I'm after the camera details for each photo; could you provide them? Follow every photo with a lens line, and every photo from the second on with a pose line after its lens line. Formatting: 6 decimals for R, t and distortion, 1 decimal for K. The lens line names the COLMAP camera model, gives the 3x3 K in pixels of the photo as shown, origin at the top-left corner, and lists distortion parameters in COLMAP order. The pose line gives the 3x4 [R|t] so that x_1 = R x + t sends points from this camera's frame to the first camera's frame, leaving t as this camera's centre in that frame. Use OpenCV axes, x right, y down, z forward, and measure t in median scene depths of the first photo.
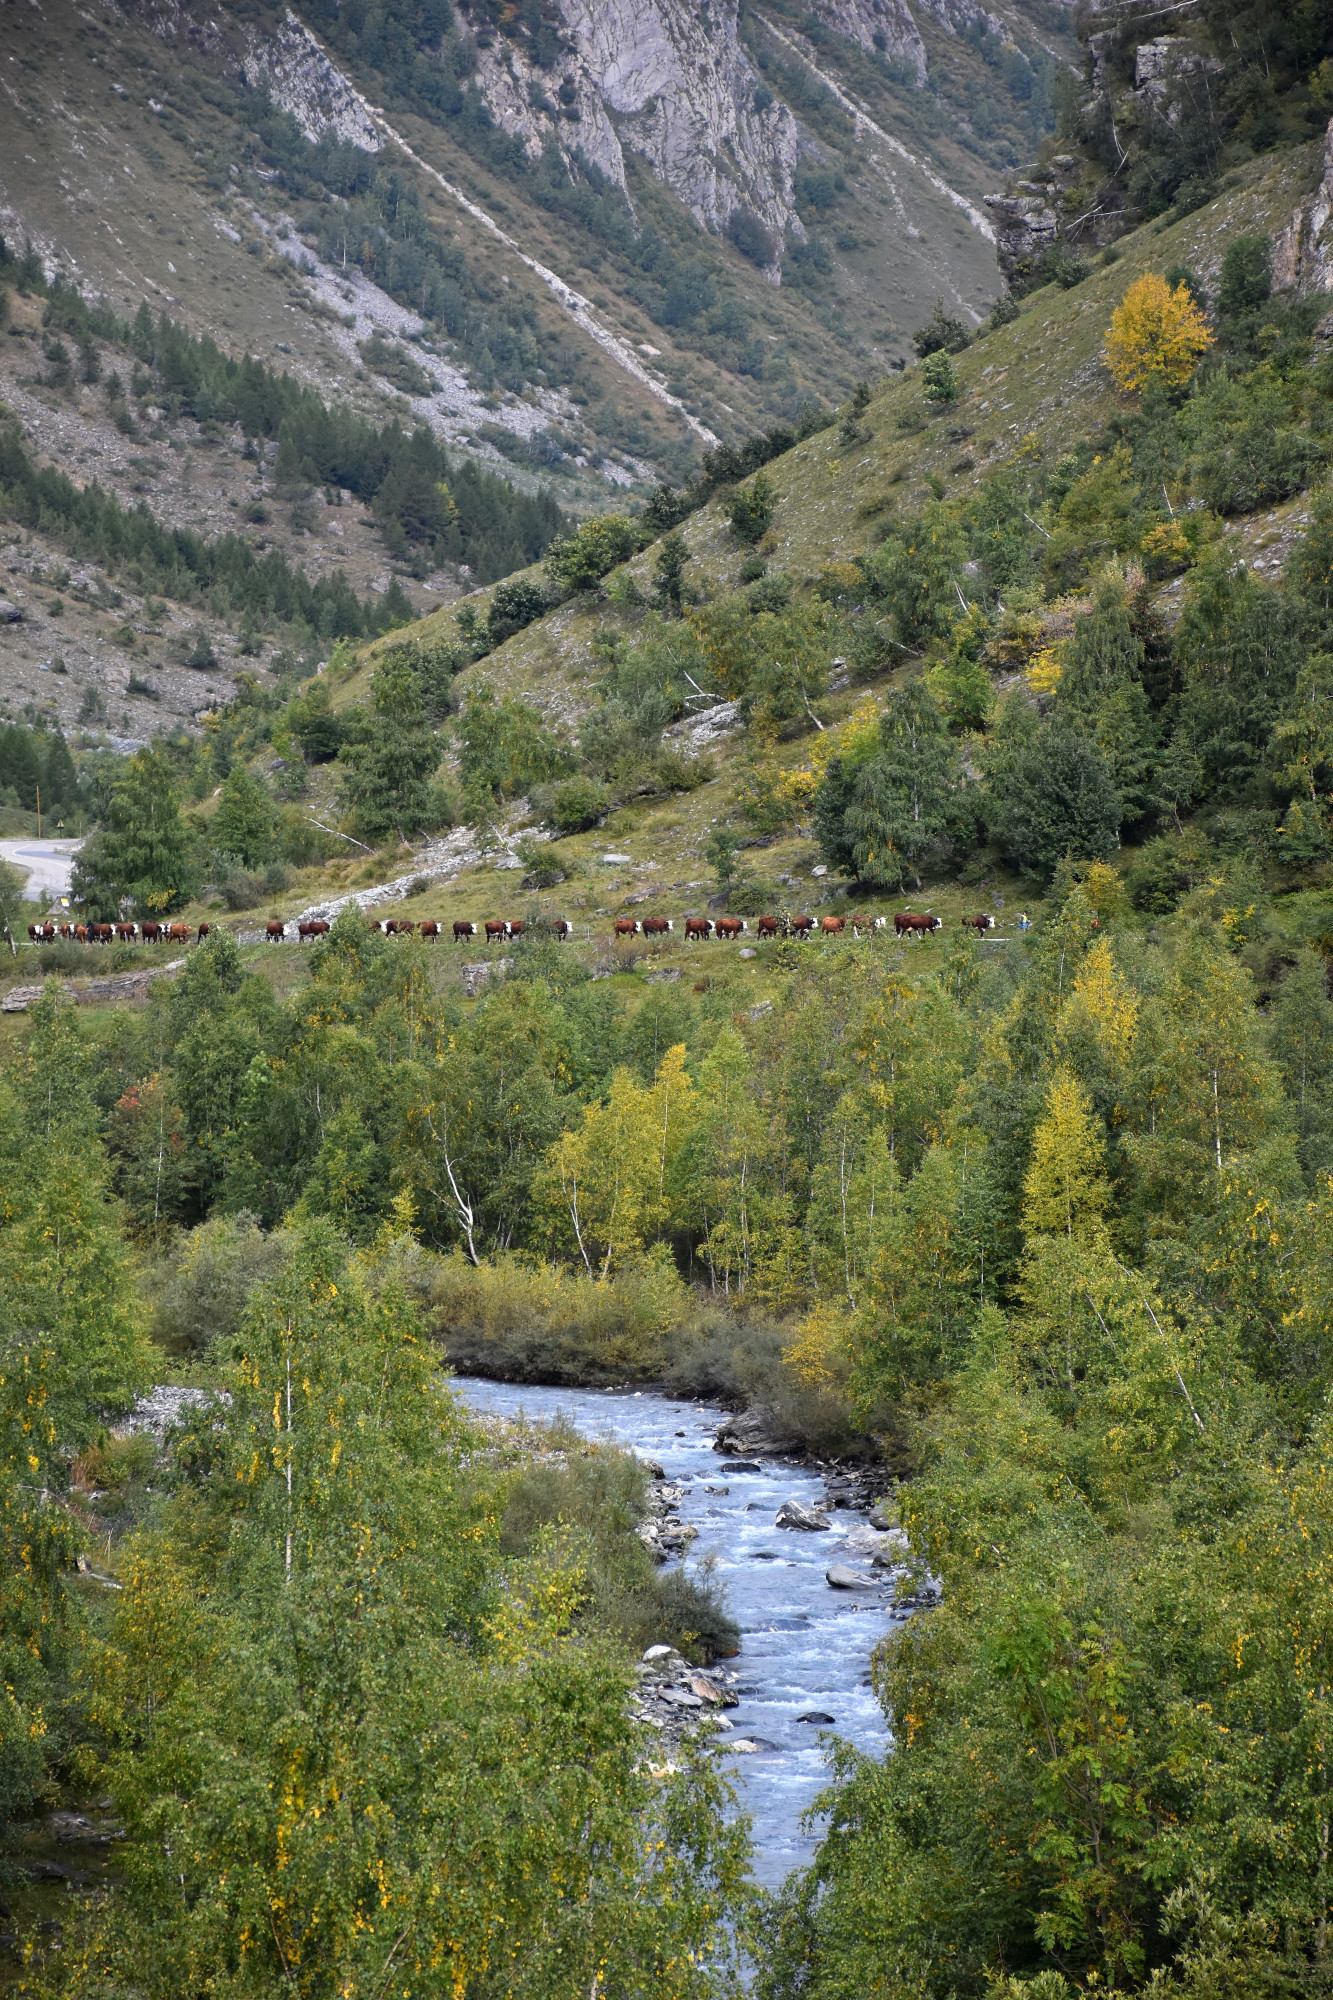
lens RADIAL K [[3039.6, 0, 698.6], [0, 3039.6, 1031.7], [0, 0, 1]] dist [0.172688, 0.423716]
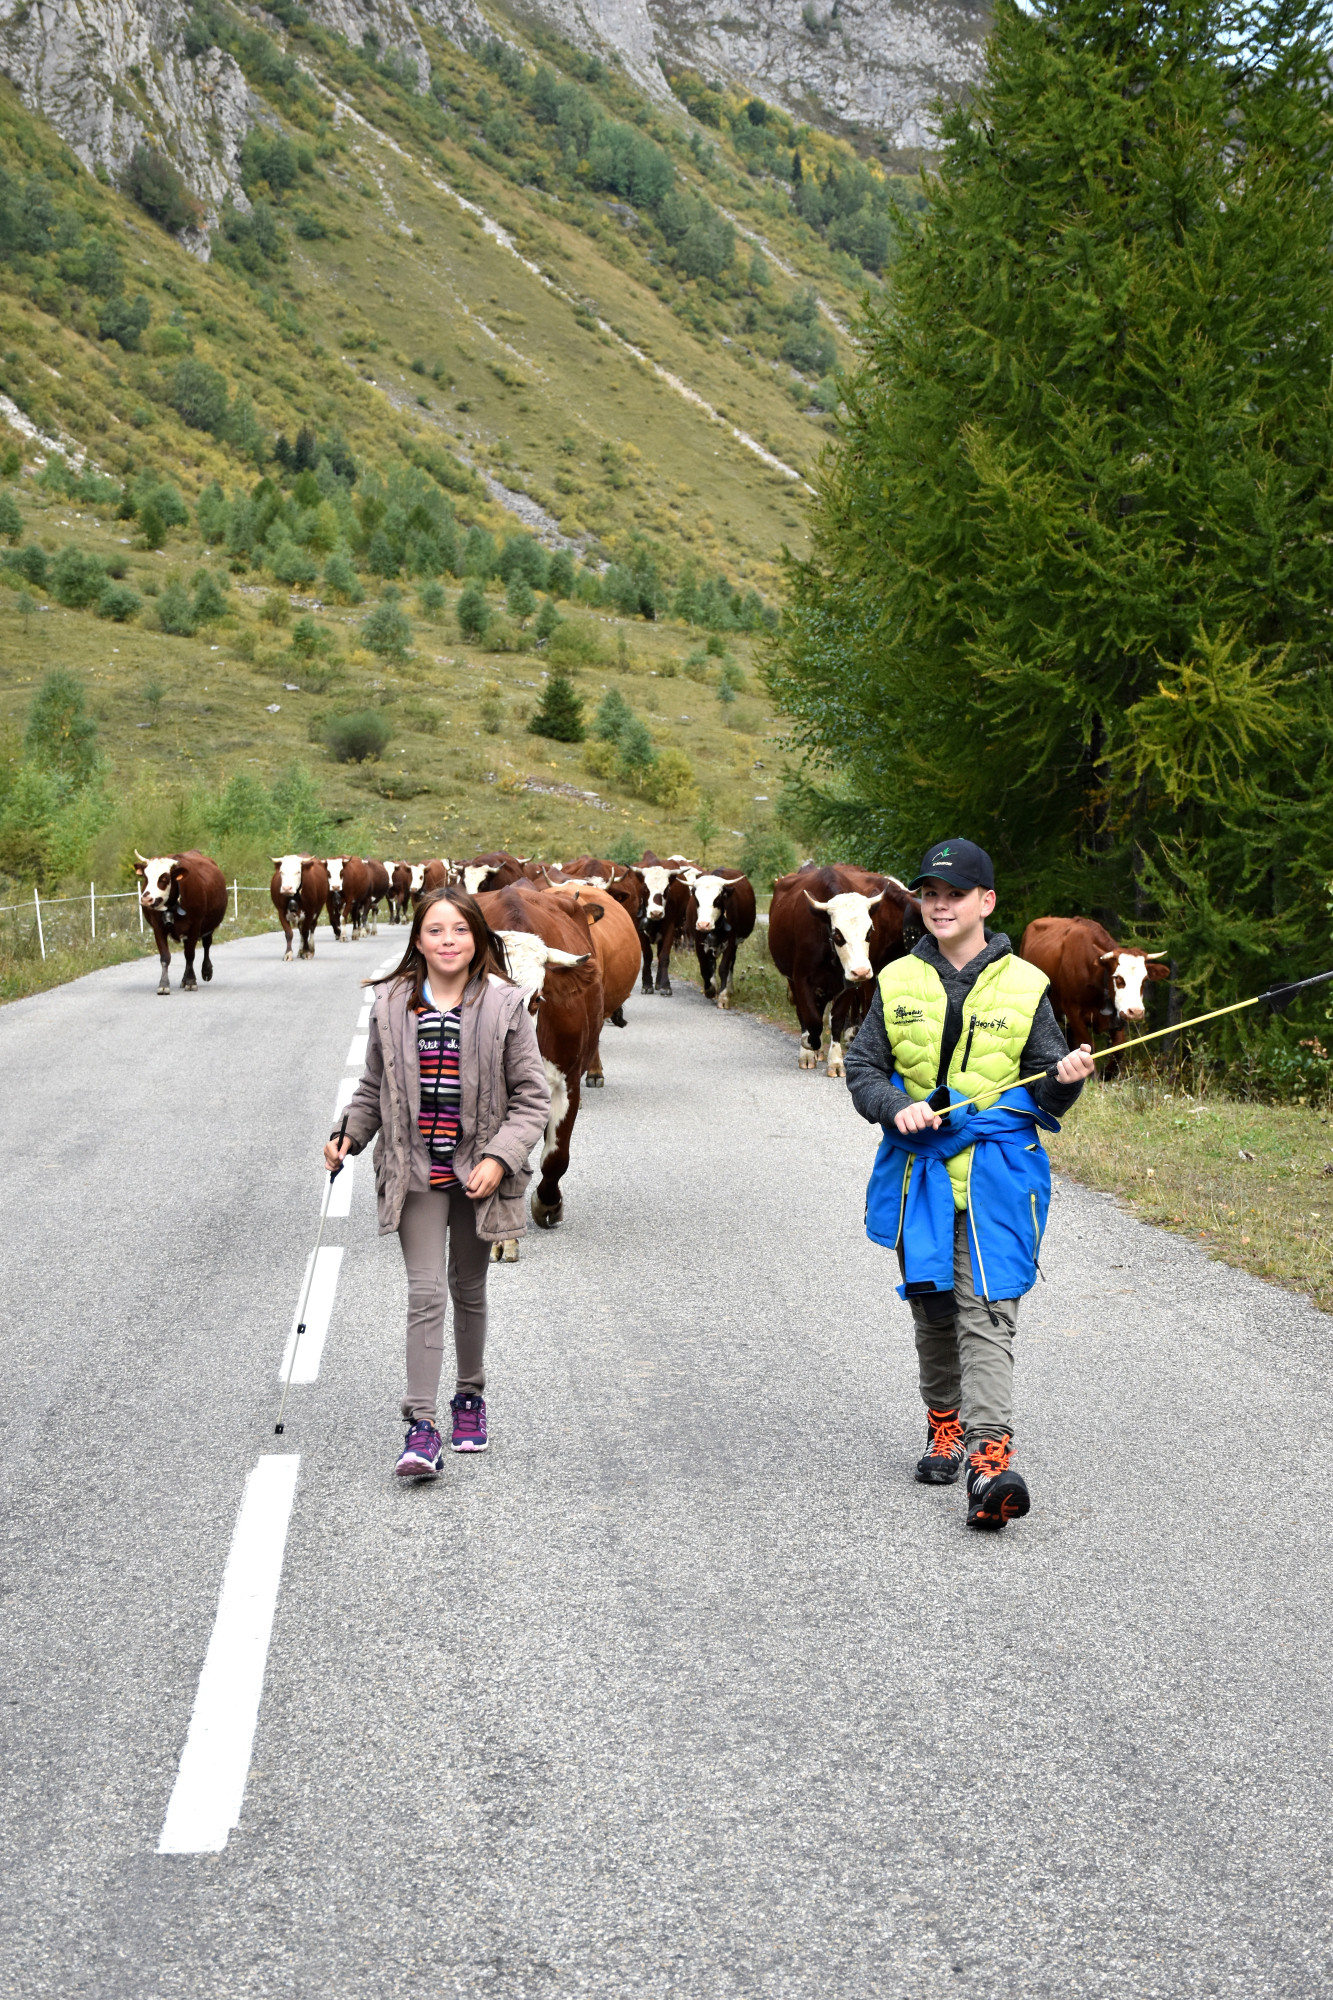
lens RADIAL K [[3039.6, 0, 698.6], [0, 3039.6, 1031.7], [0, 0, 1]] dist [0.172688, 0.423716]
pose [[0.988333, 0.006271, 0.152178, 0.027717], [0.000422, 0.999035, -0.043913, -0.034023], [-0.152307, 0.043465, 0.987377, 0.265499]]
